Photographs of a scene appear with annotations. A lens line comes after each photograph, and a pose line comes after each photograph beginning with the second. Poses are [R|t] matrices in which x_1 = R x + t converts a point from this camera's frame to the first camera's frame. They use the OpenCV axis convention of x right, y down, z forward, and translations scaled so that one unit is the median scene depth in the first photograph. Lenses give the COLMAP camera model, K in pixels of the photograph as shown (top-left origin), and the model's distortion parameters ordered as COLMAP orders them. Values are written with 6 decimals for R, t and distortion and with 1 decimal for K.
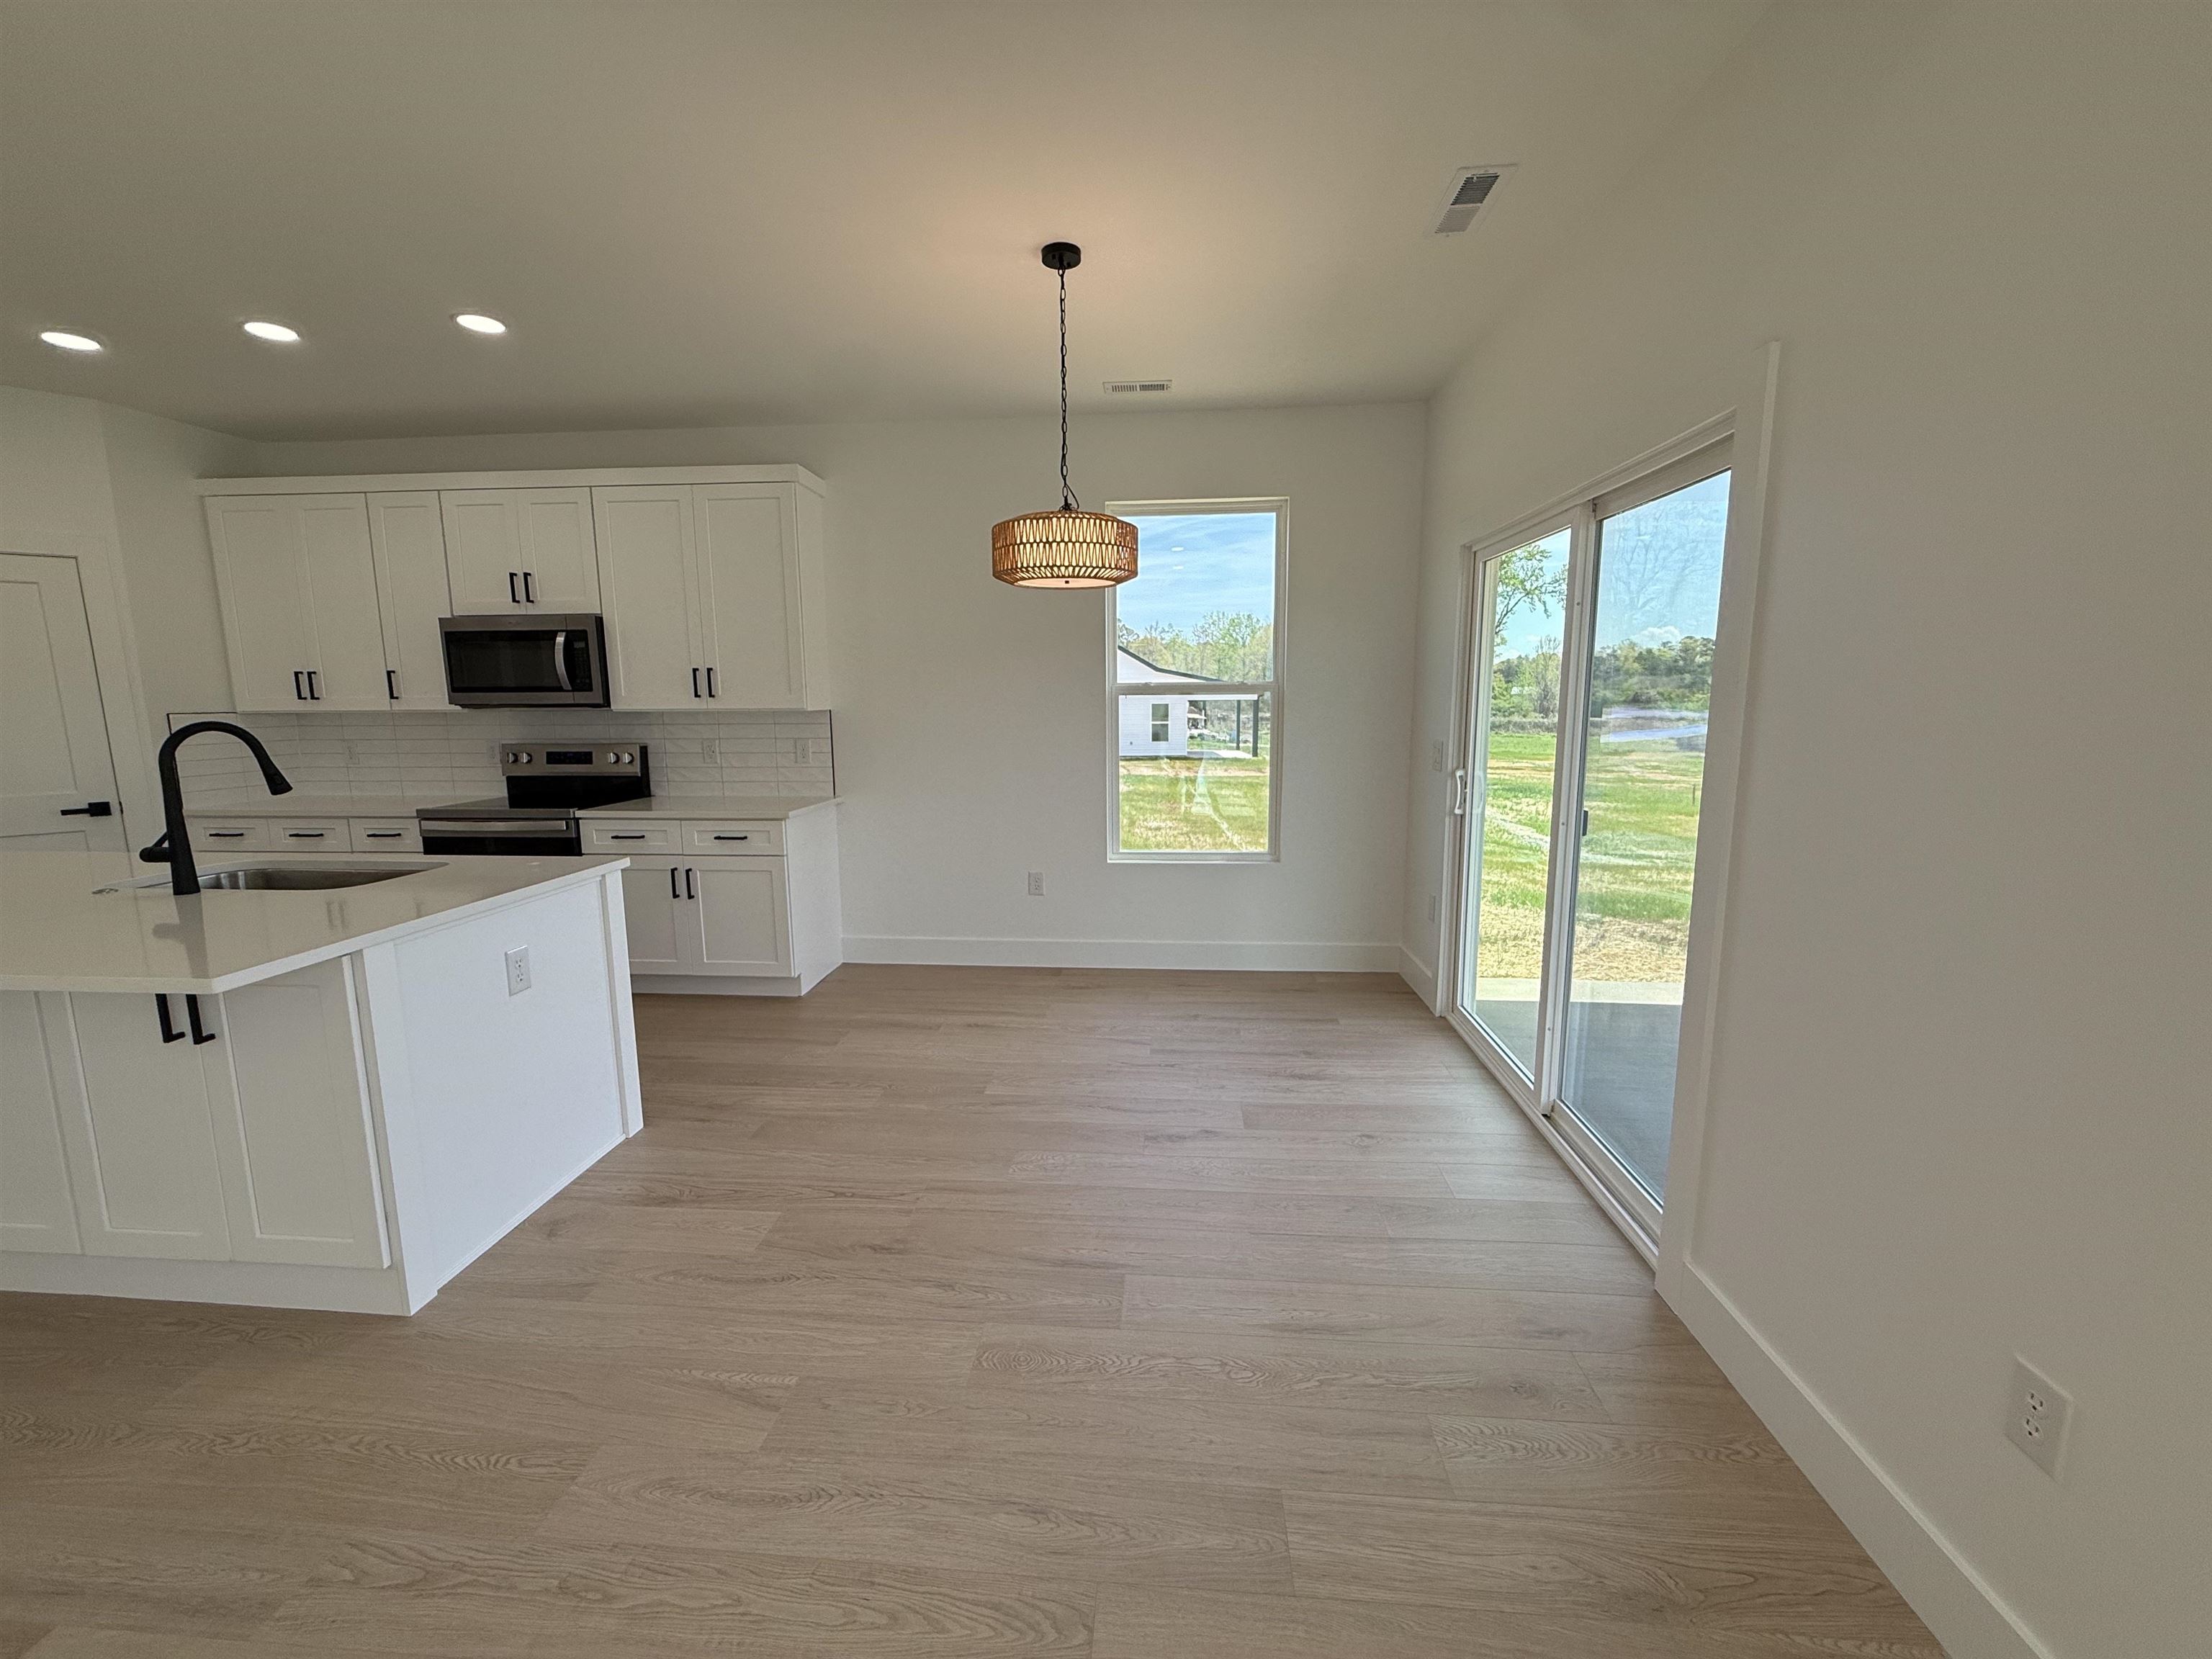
lens RADIAL K [[883.2, 0, 1107.3], [0, 883.2, 825.1], [0, 0, 1]] dist [-0.000296, 0.000634]
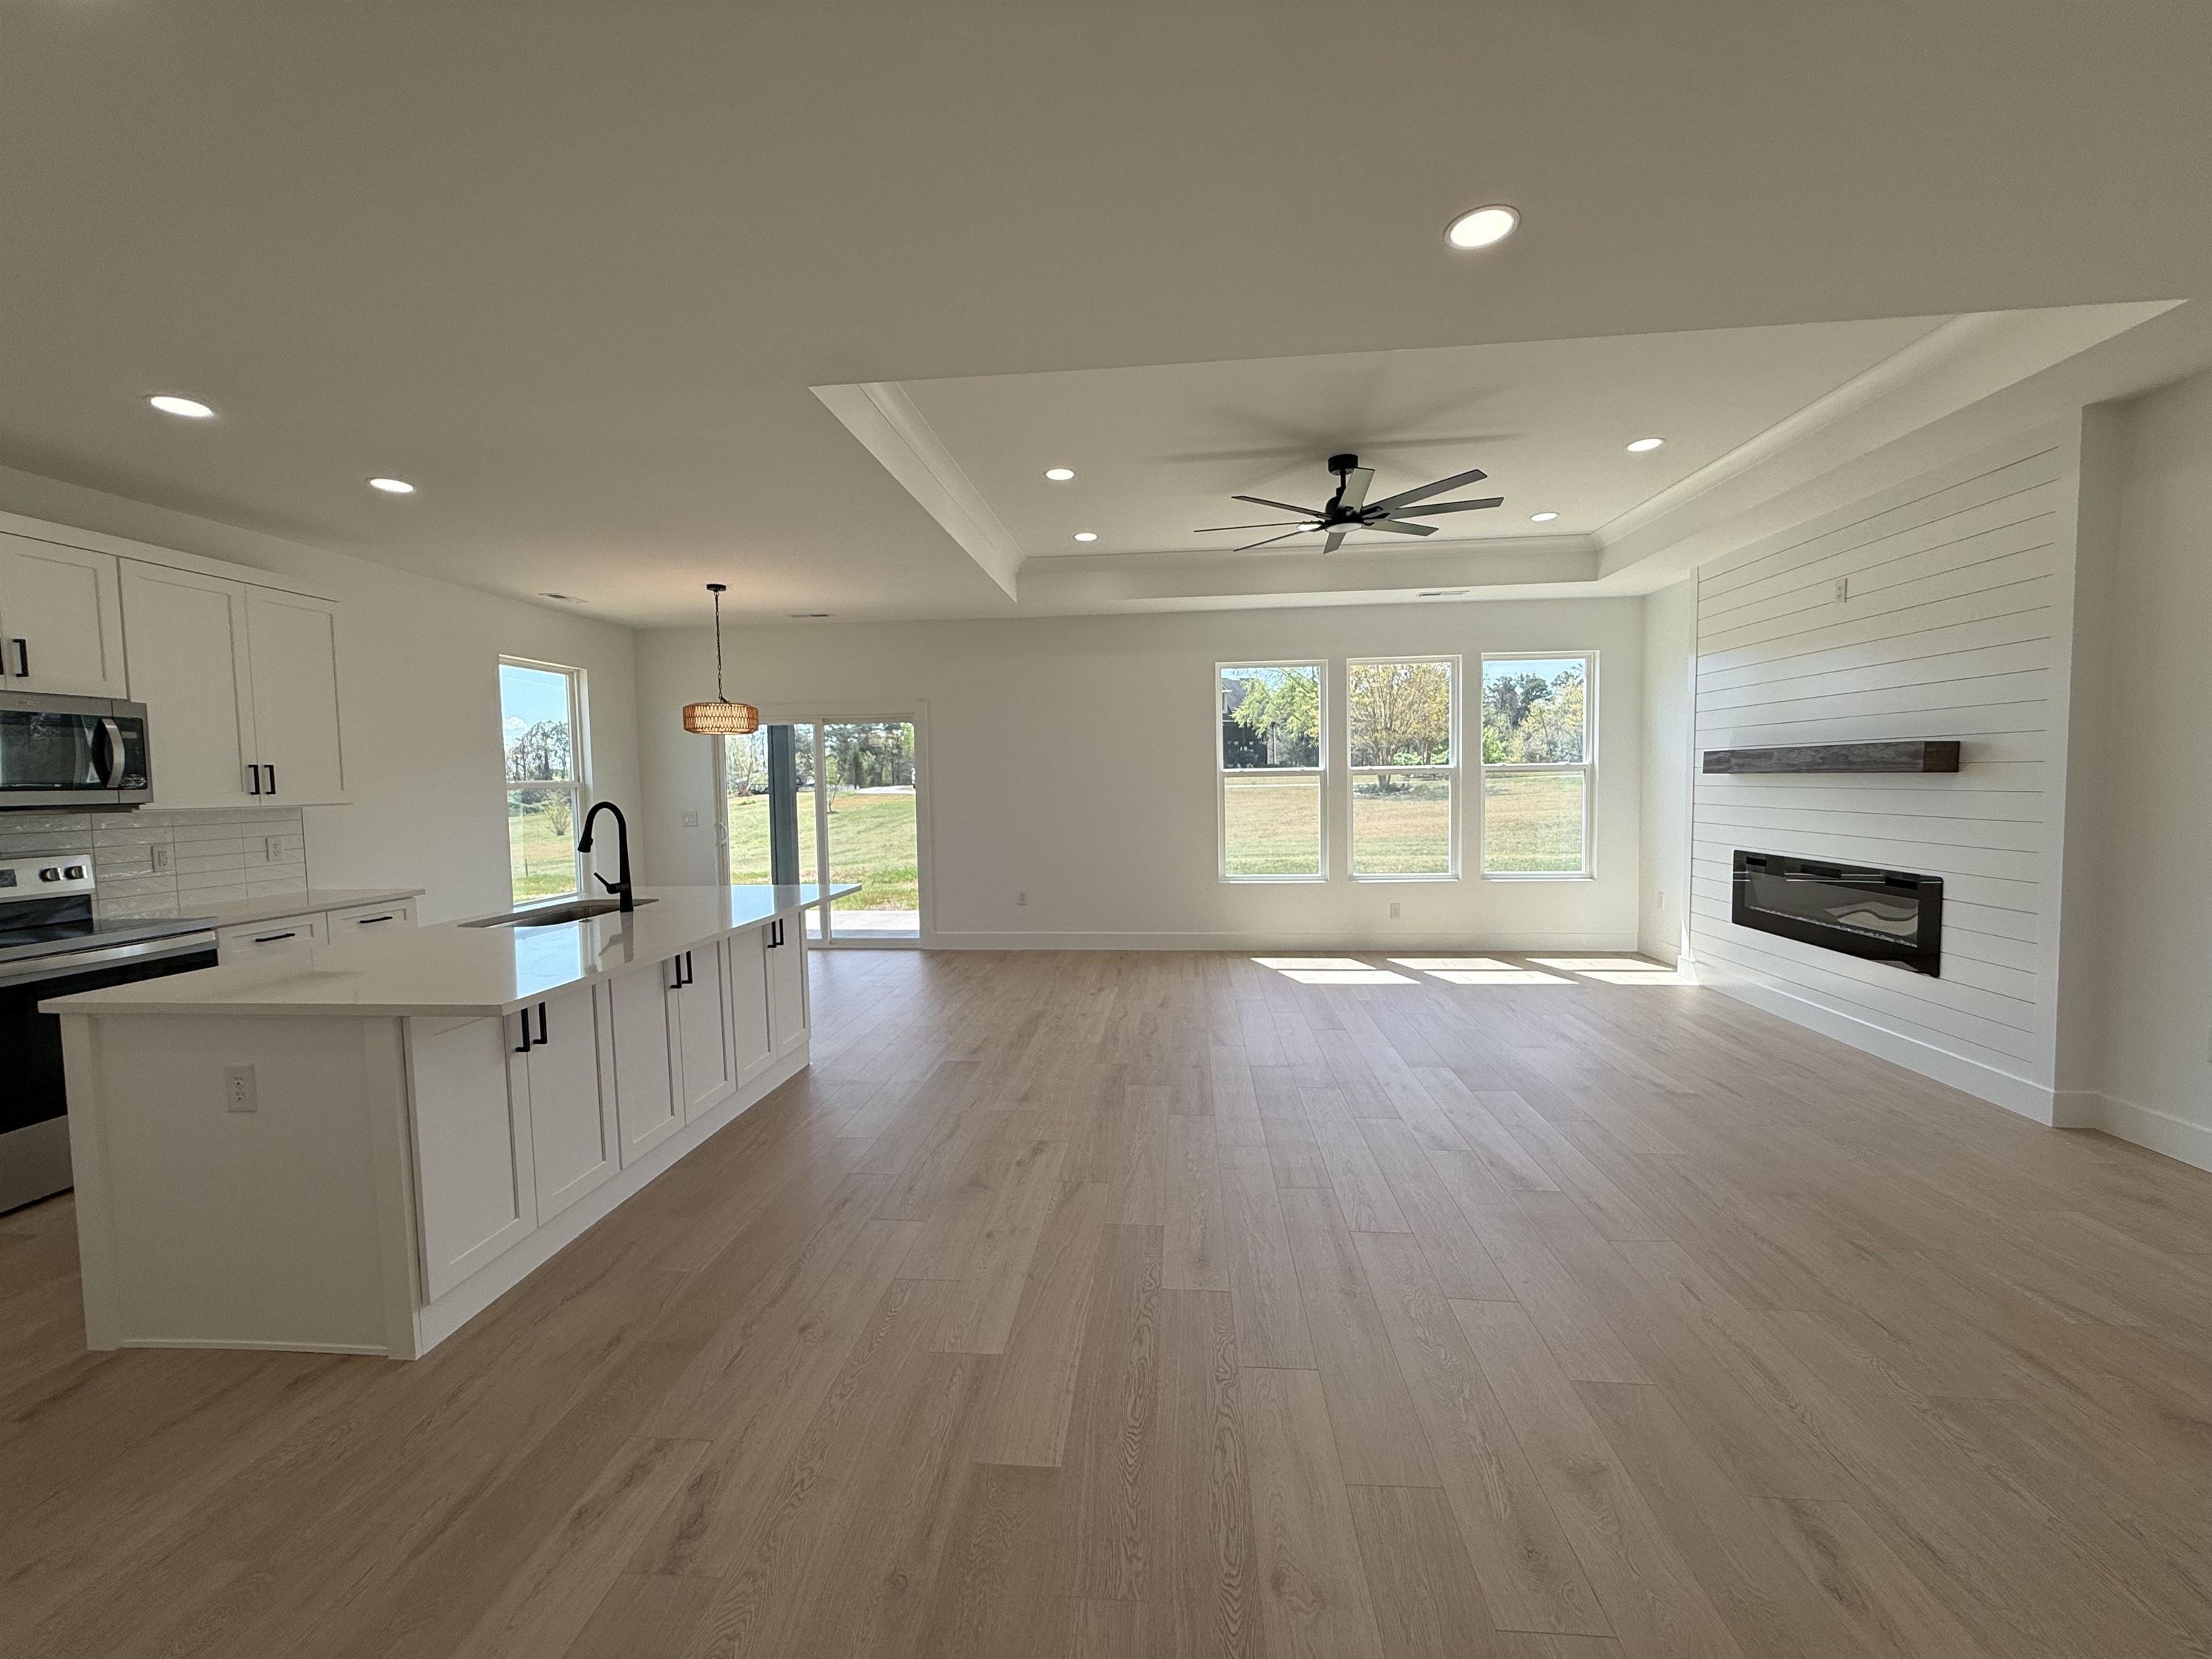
lens RADIAL K [[883.2, 0, 1103.0], [0, 883.2, 827.2], [0, 0, 1]] dist [-0.000296, 0.000634]
pose [[0.011646, -0.048887, 0.998736, -1.454583], [0.164025, 0.985368, 0.046320, -0.001550], [-0.986387, 0.163278, 0.019494, 0.068968]]
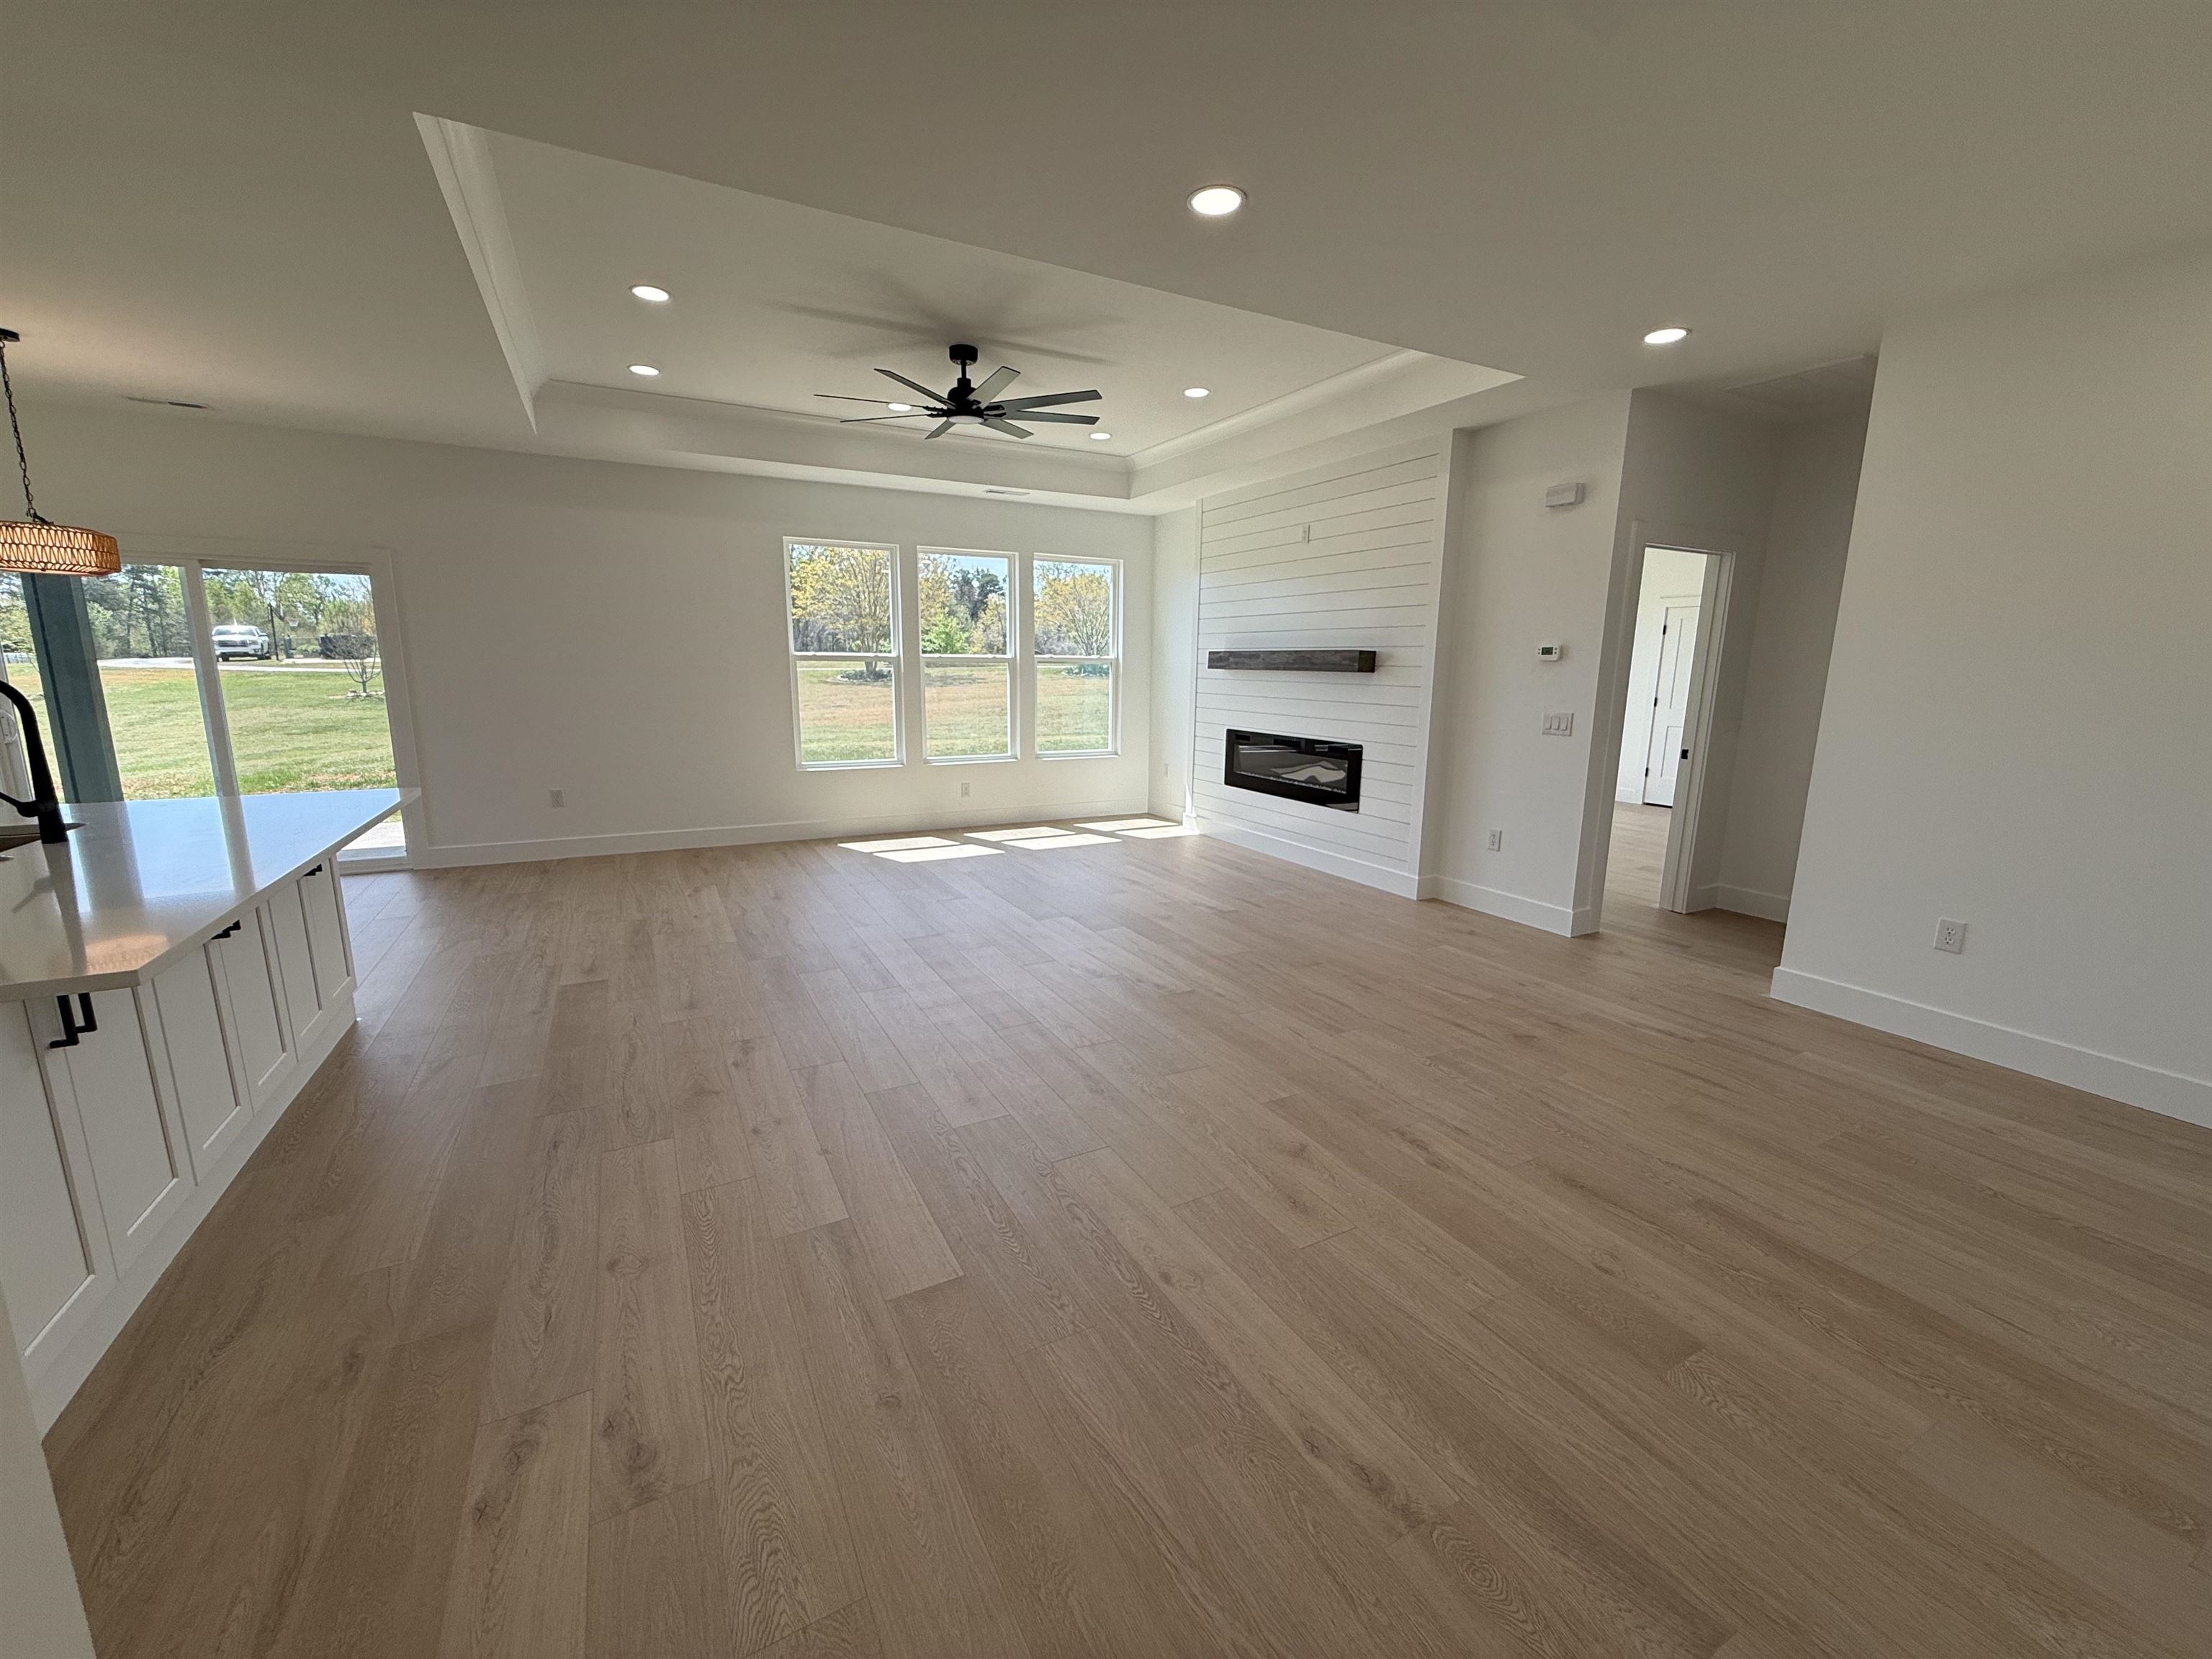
lens RADIAL K [[883.2, 0, 1104.4], [0, 883.2, 826.8], [0, 0, 1]] dist [-0.000296, 0.000634]
pose [[-0.541280, -0.153744, 0.826667, -1.450827], [0.115907, 0.960113, 0.254456, -0.034423], [-0.832815, 0.233549, -0.501870, 0.276686]]
